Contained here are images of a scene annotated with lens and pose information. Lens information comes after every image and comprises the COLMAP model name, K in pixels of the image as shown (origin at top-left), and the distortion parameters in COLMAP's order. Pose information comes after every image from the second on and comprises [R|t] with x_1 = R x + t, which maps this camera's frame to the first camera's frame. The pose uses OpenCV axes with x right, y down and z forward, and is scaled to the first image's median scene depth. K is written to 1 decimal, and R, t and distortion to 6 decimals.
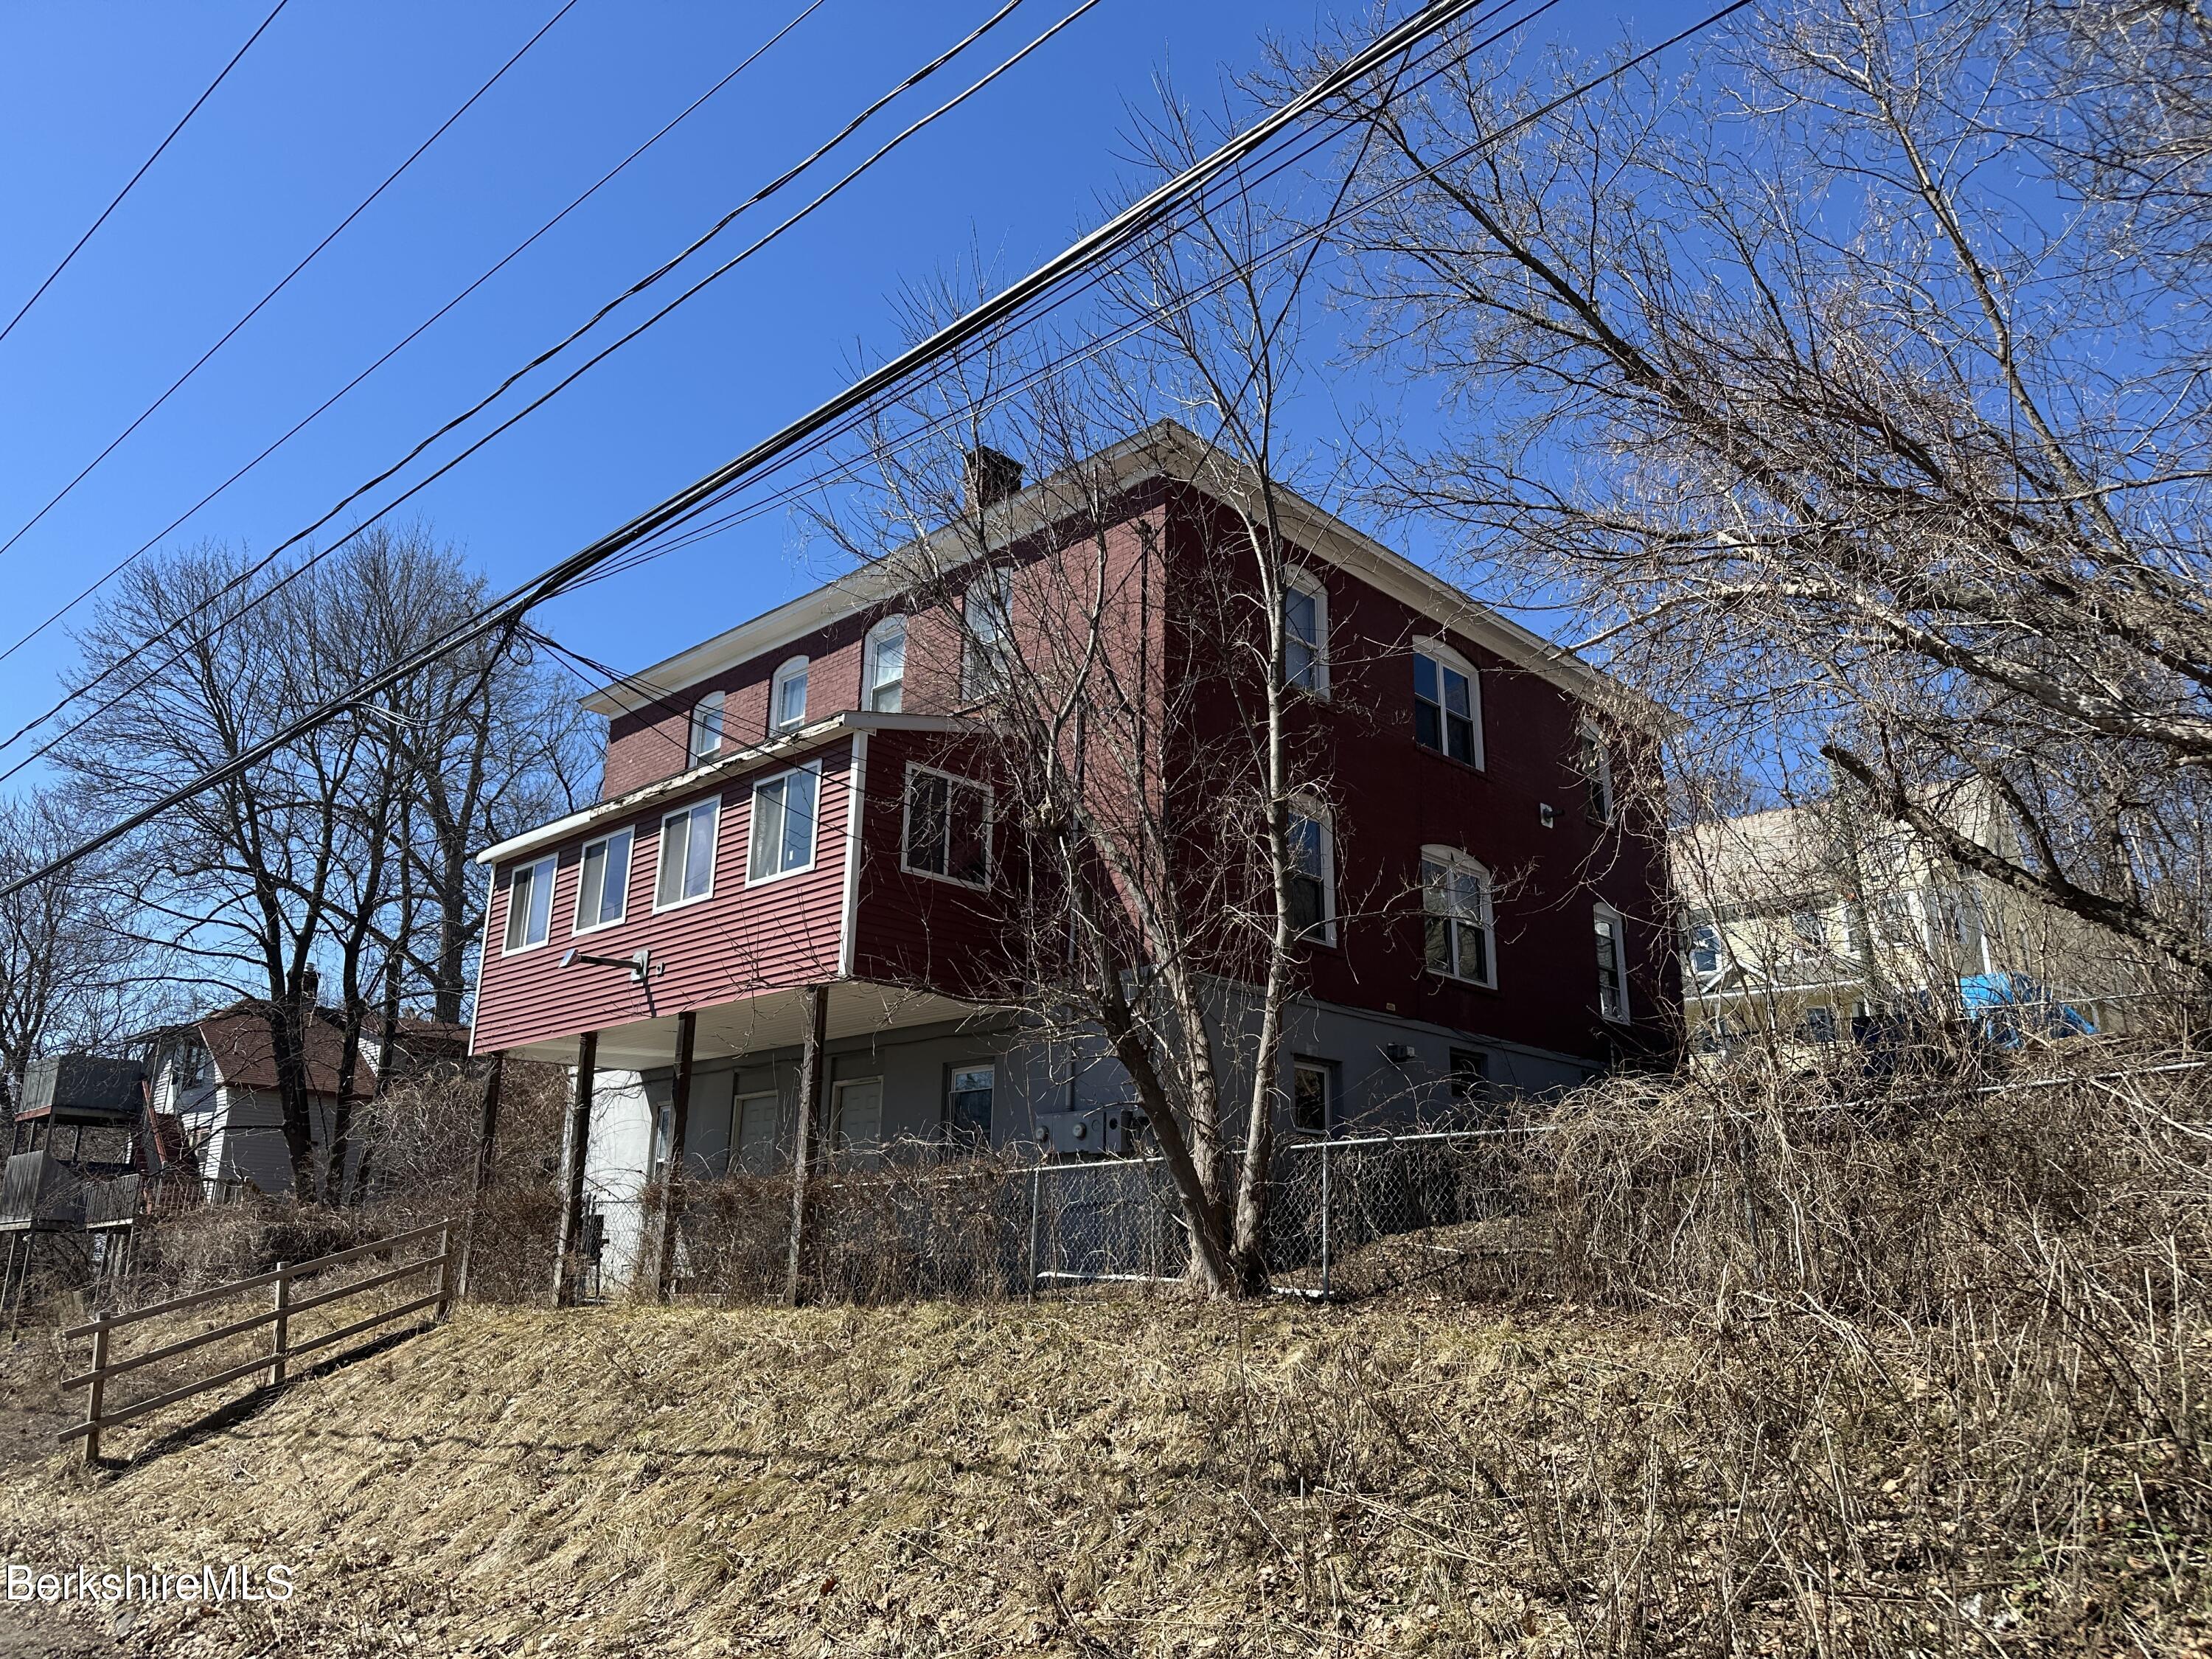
lens RADIAL K [[1550.1, 0, 1126.3], [0, 1550.1, 853.9], [0, 0, 1]] dist [0.049381, -0.010184]
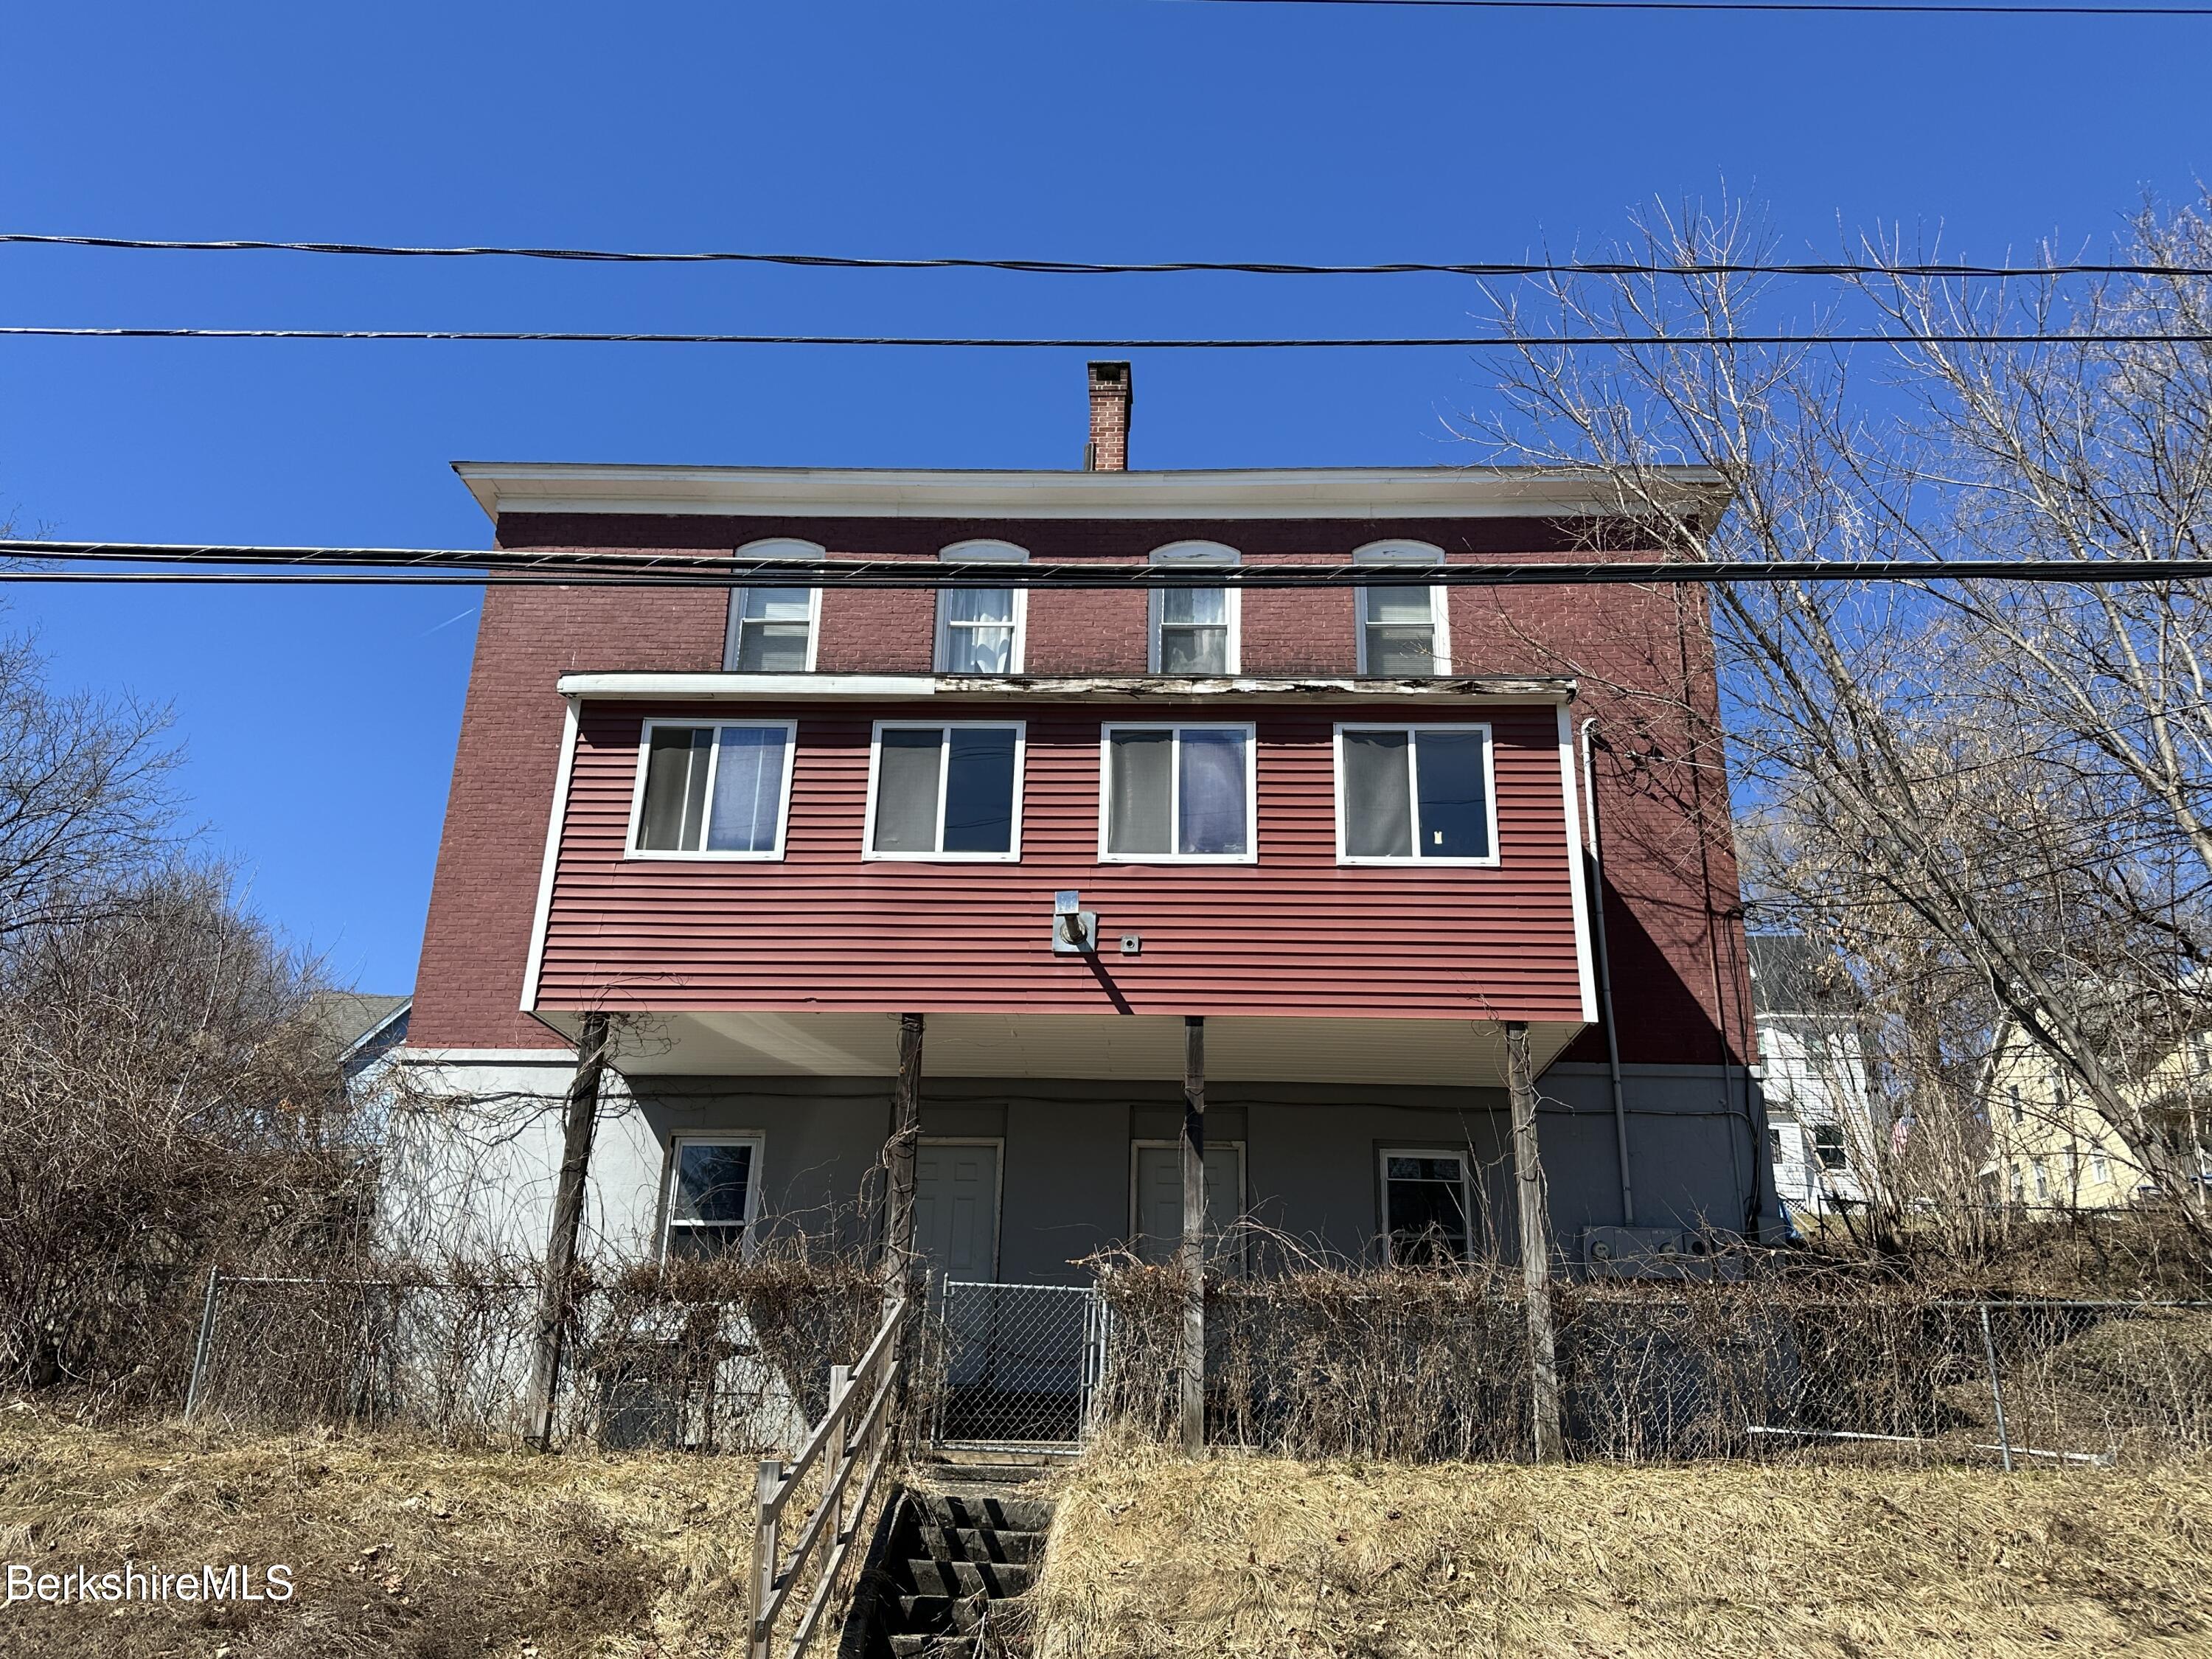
lens RADIAL K [[1693.8, 0, 1109.5], [0, 1693.8, 816.2], [0, 0, 1]] dist [0.073673, -0.013781]
pose [[0.756203, 0.244123, 0.607092, -0.762160], [-0.189801, 0.969744, -0.153533, 0.133643], [-0.626204, 0.000875, 0.779658, 0.427291]]
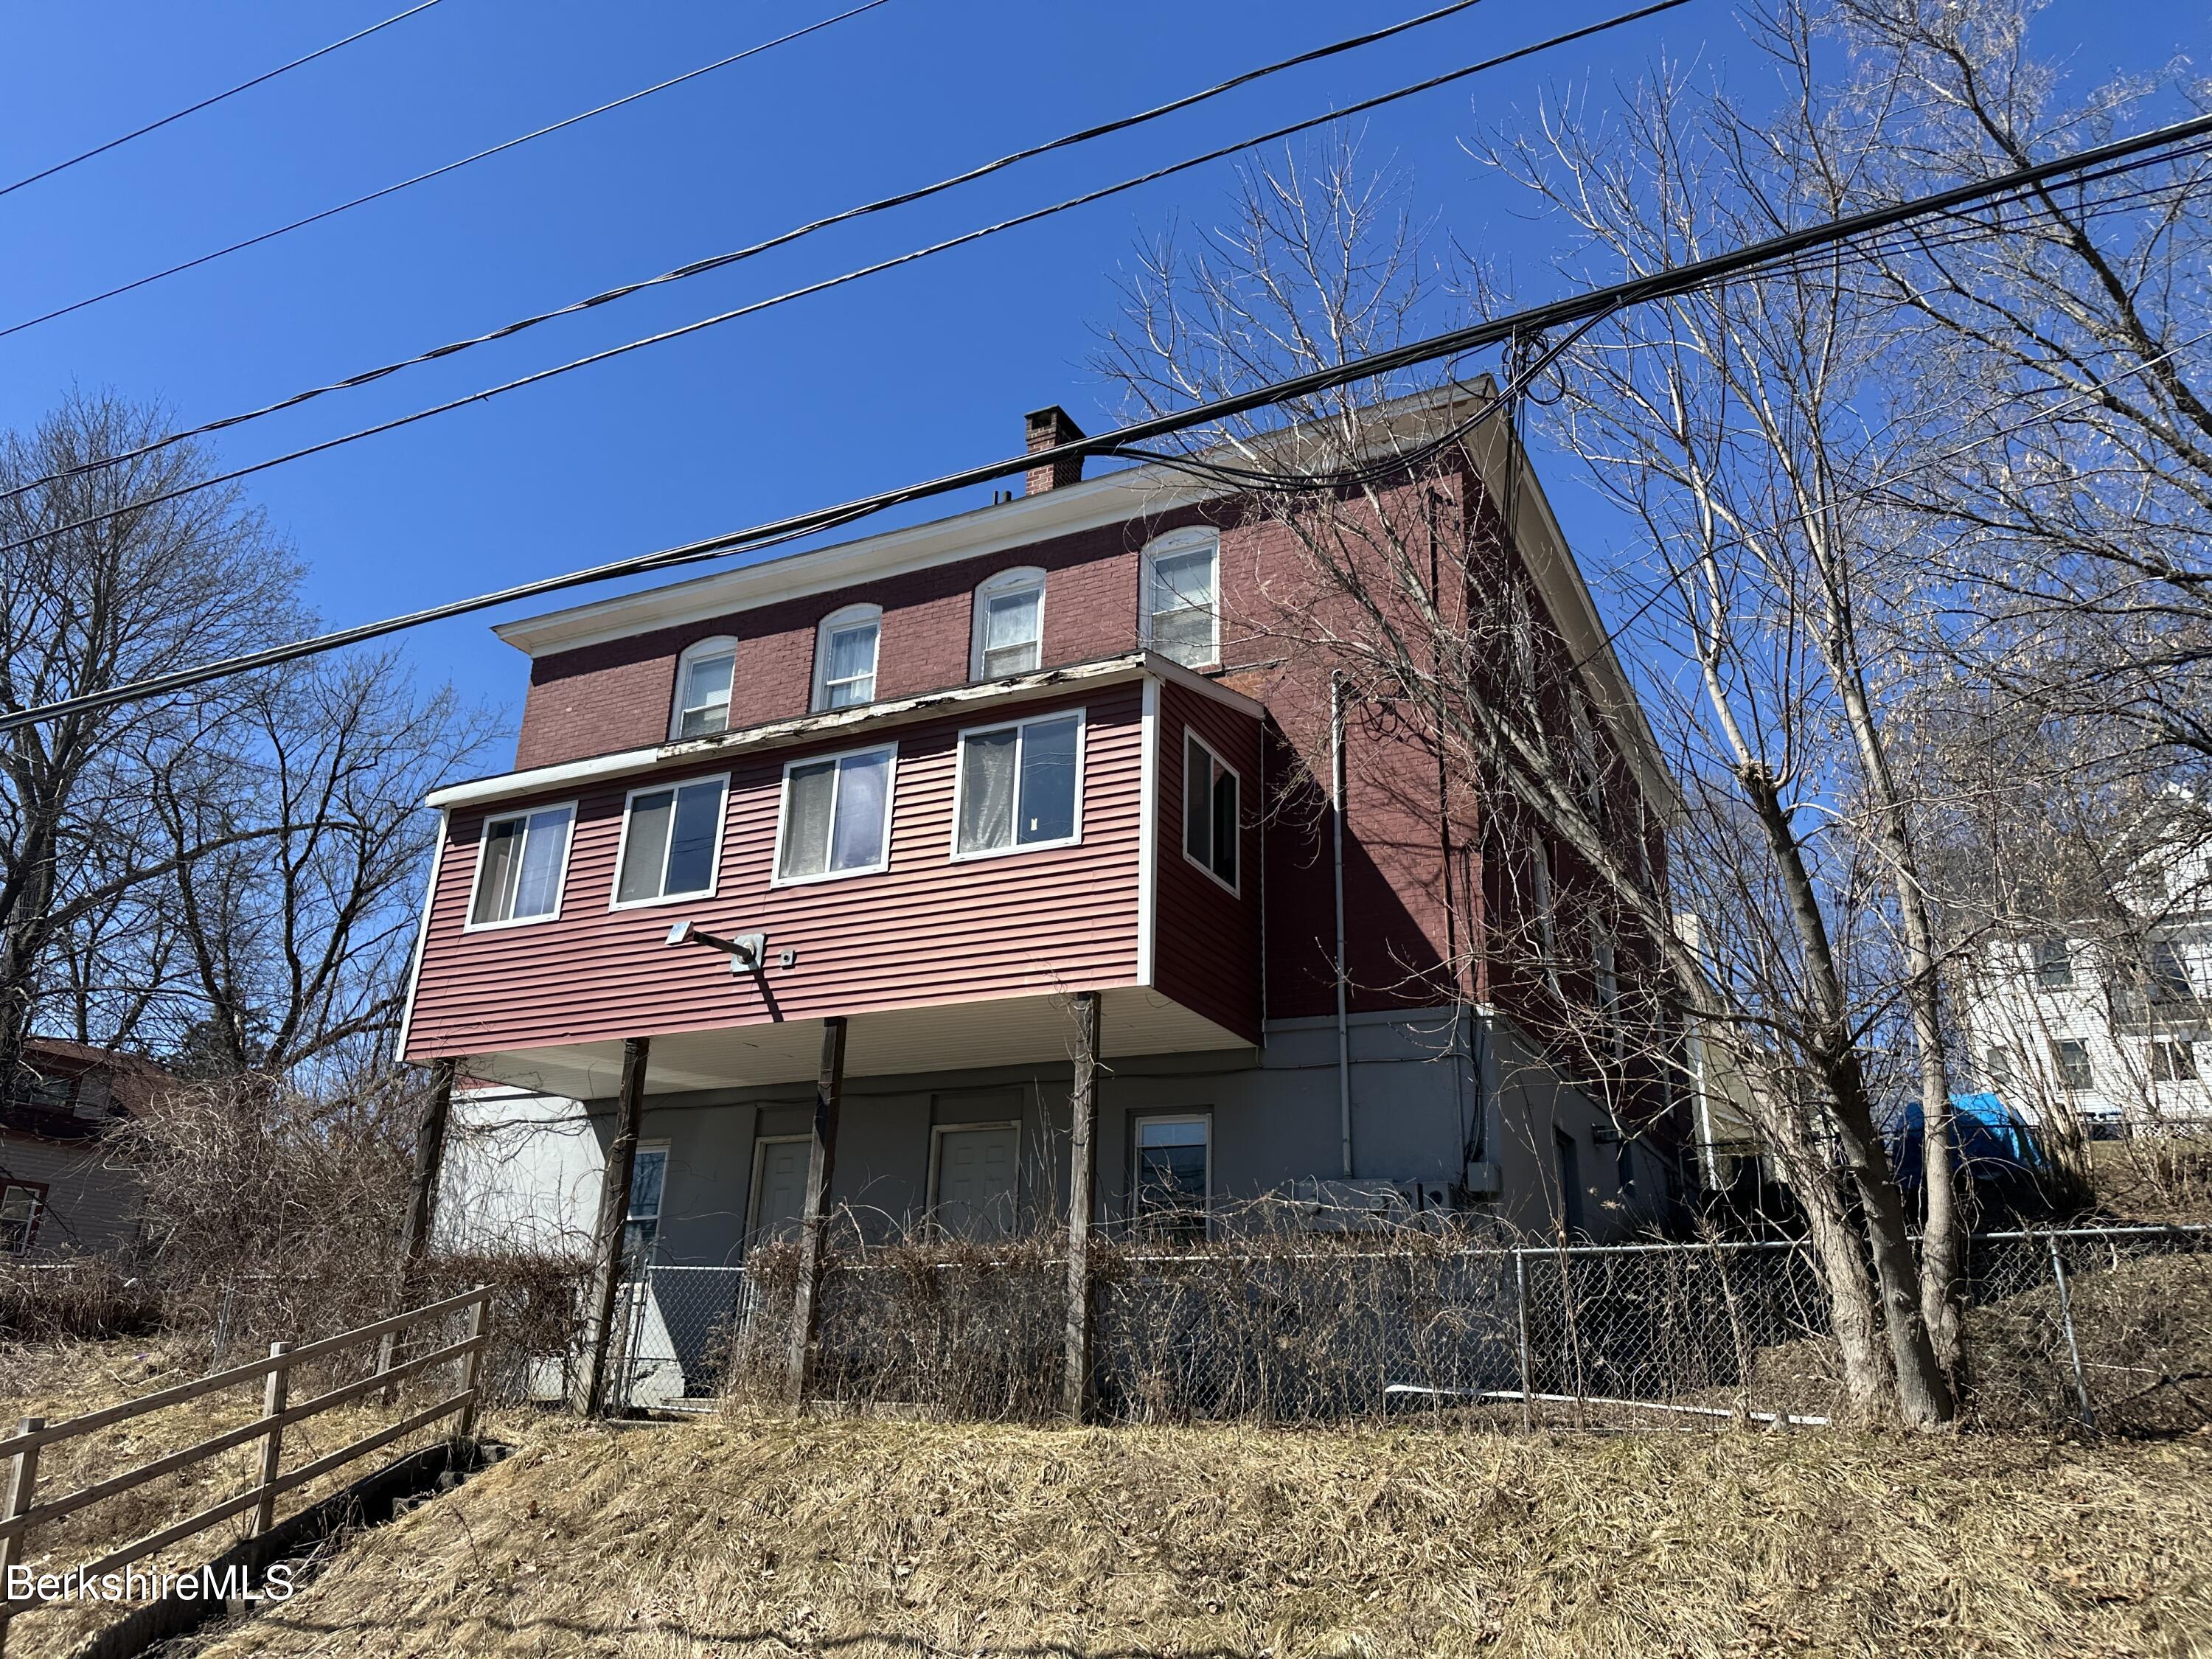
lens RADIAL K [[1550.1, 0, 1104.7], [0, 1550.1, 812.6], [0, 0, 1]] dist [0.049381, -0.010184]
pose [[0.958992, 0.115181, 0.258973, -0.352969], [-0.092670, 0.990906, -0.097556, 0.062283], [-0.267855, 0.069557, 0.960945, 0.222128]]
